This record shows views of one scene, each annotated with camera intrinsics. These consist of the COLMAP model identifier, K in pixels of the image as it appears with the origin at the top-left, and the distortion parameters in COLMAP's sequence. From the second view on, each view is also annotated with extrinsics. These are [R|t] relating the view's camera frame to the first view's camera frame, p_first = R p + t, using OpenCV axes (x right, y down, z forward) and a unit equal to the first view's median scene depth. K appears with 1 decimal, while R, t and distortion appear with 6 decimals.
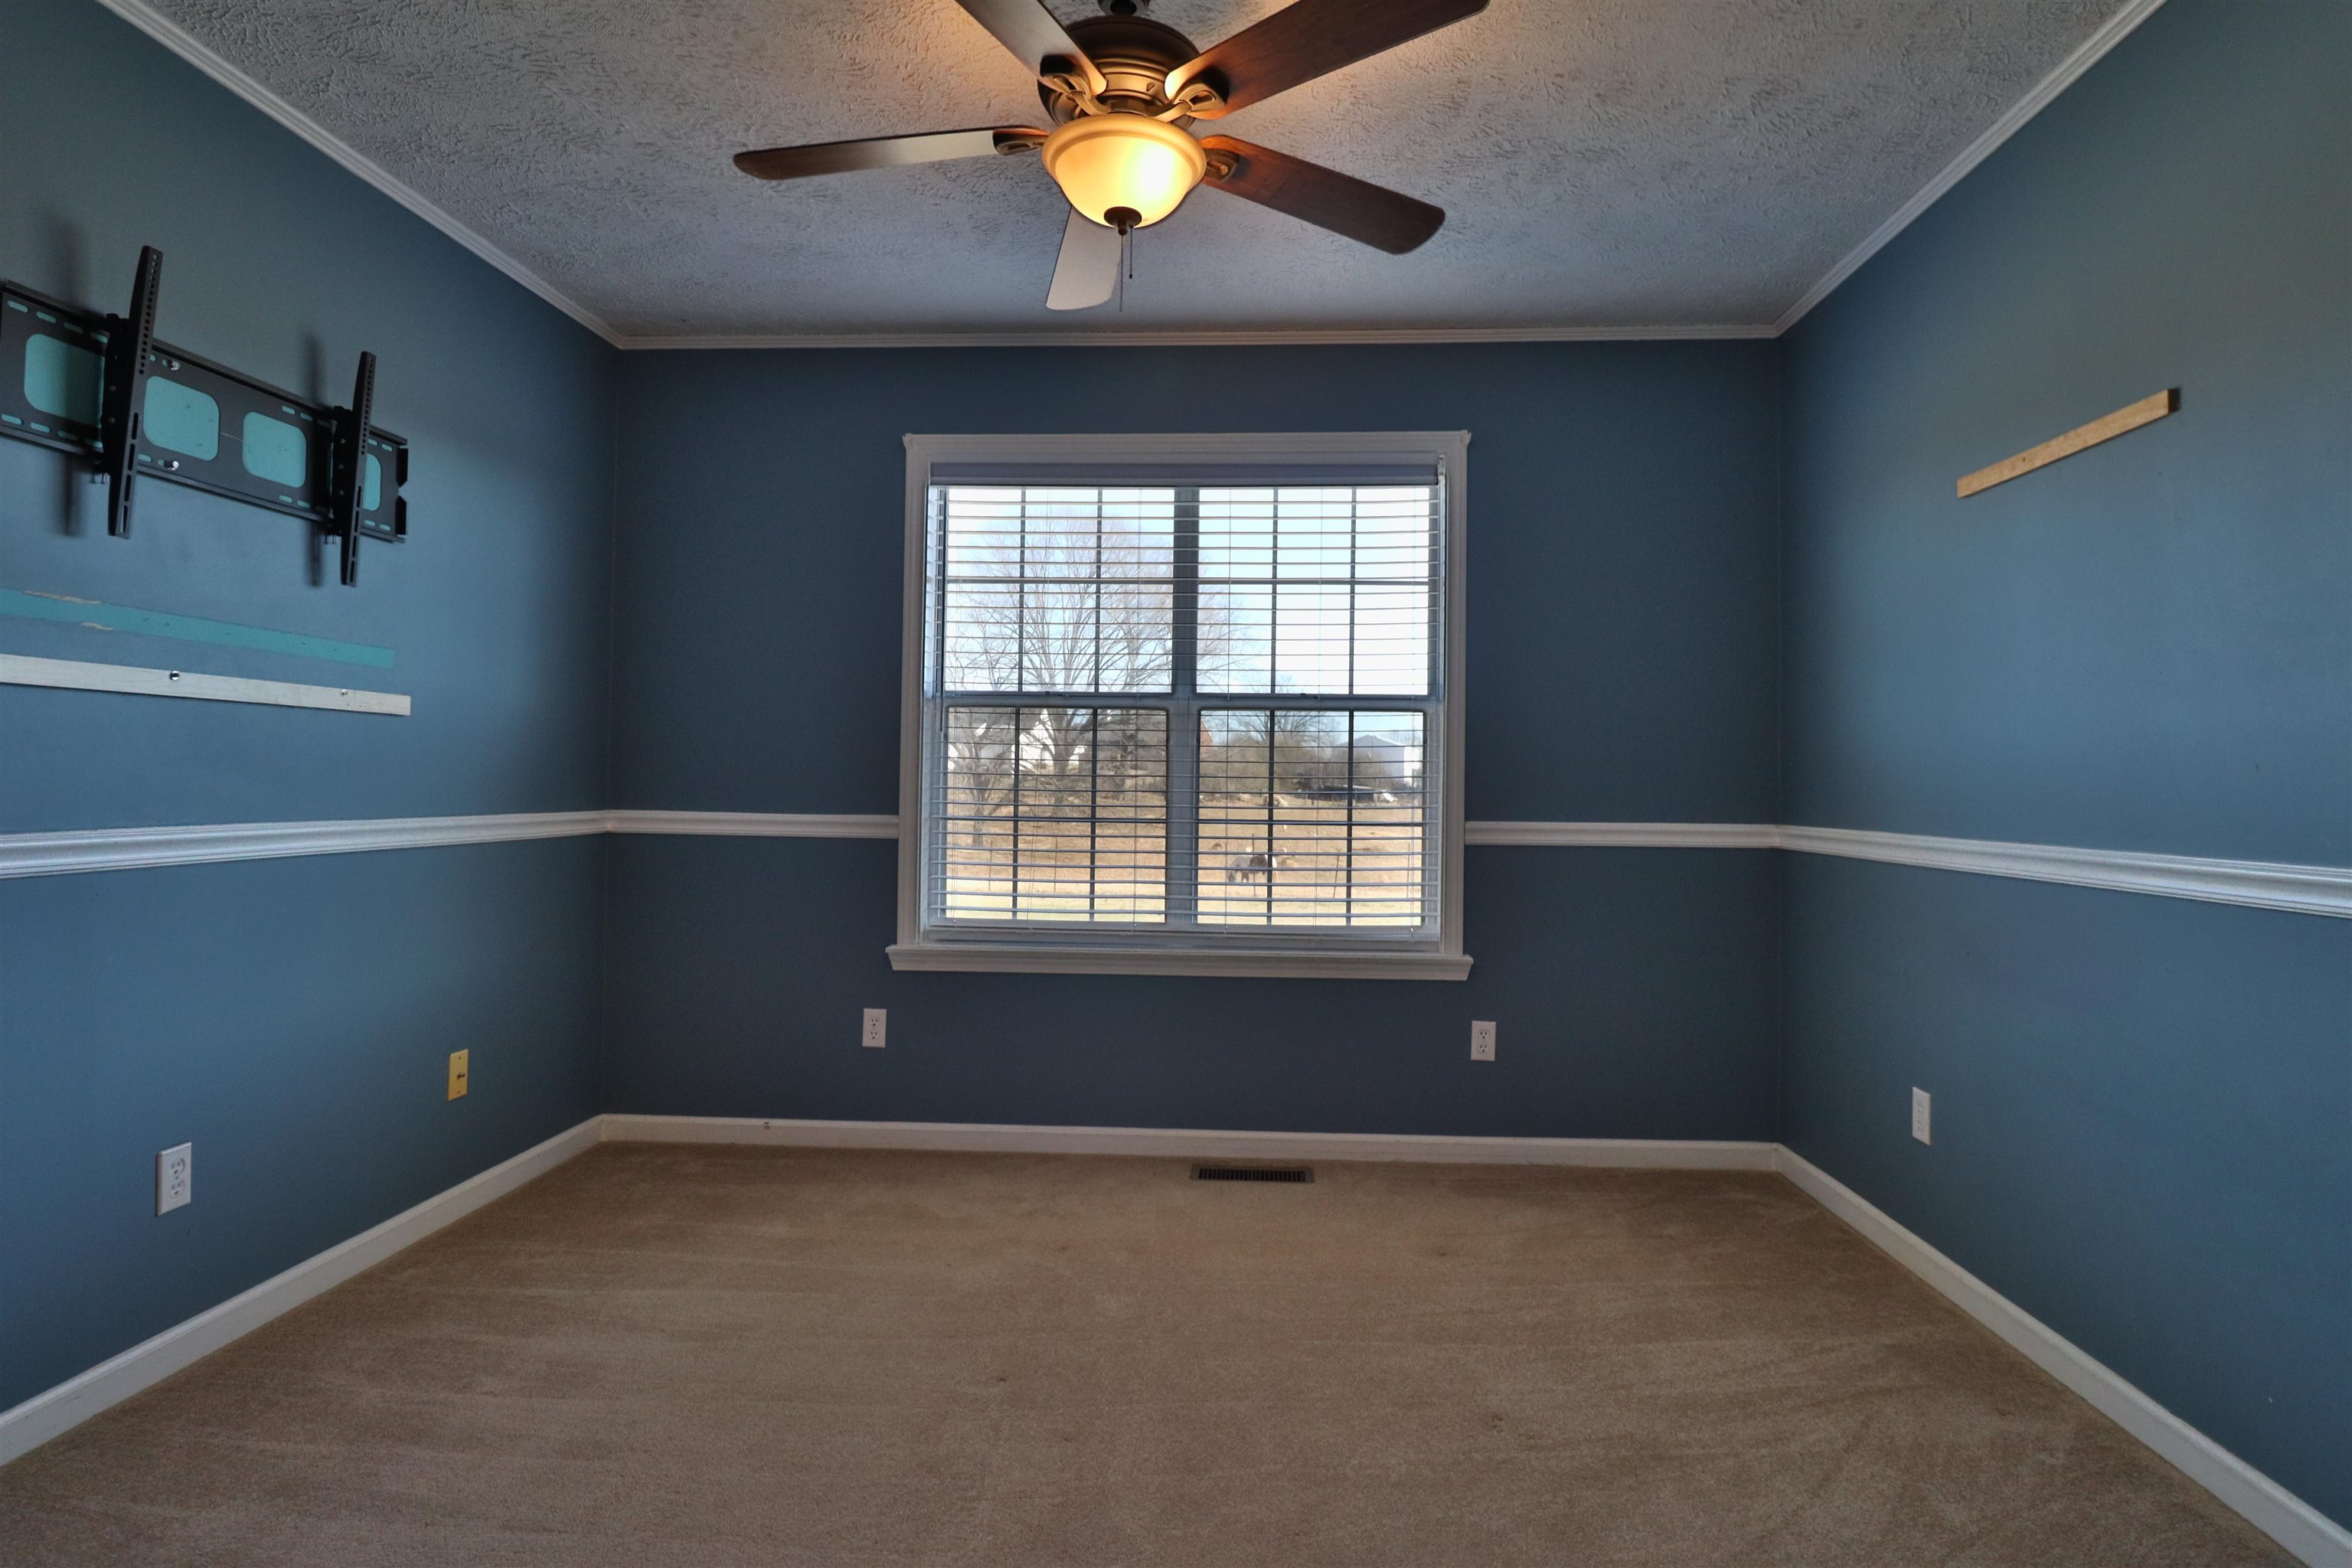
lens RADIAL K [[1205.0, 0, 1167.1], [0, 1205.0, 755.1], [0, 0, 1]] dist [-0.001905, -0.013147]
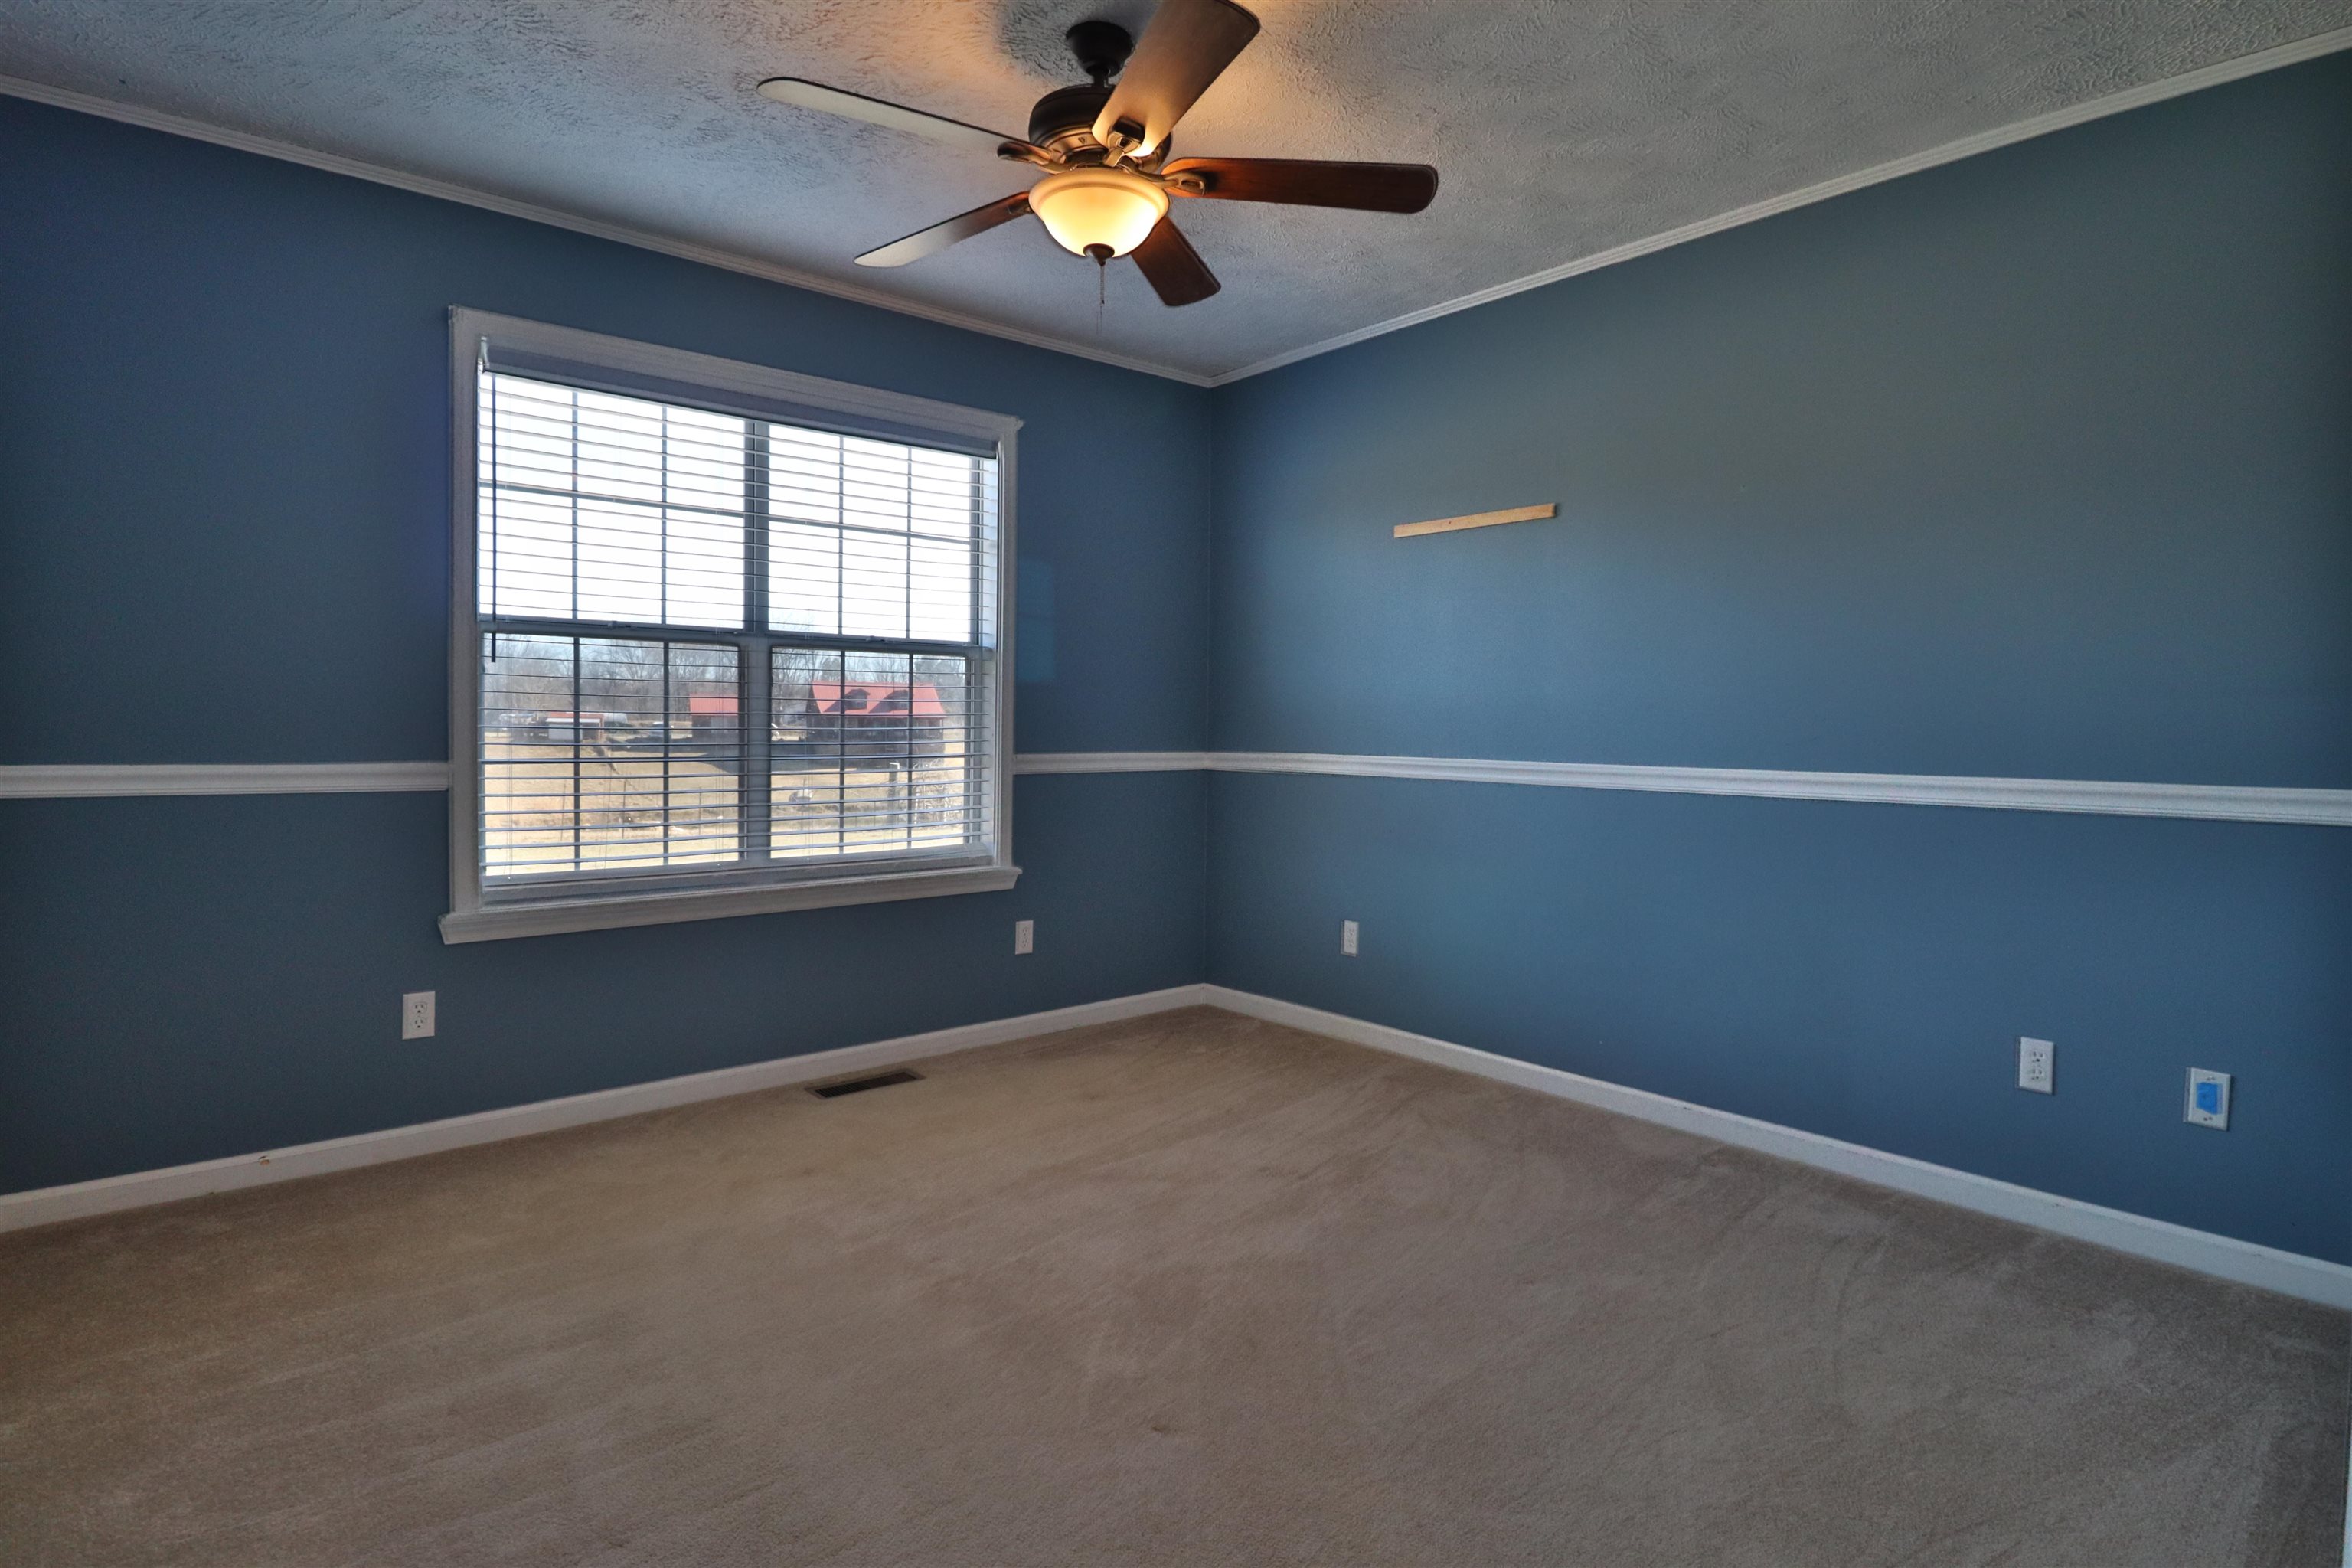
lens RADIAL K [[1216.4, 0, 1198.7], [0, 1216.4, 744.5], [0, 0, 1]] dist [0.000994, -0.013804]
pose [[0.715051, -0.015523, 0.698900, -0.451924], [-0.018055, 0.999010, 0.040661, -0.004660], [-0.698839, -0.041693, 0.714063, 0.027837]]
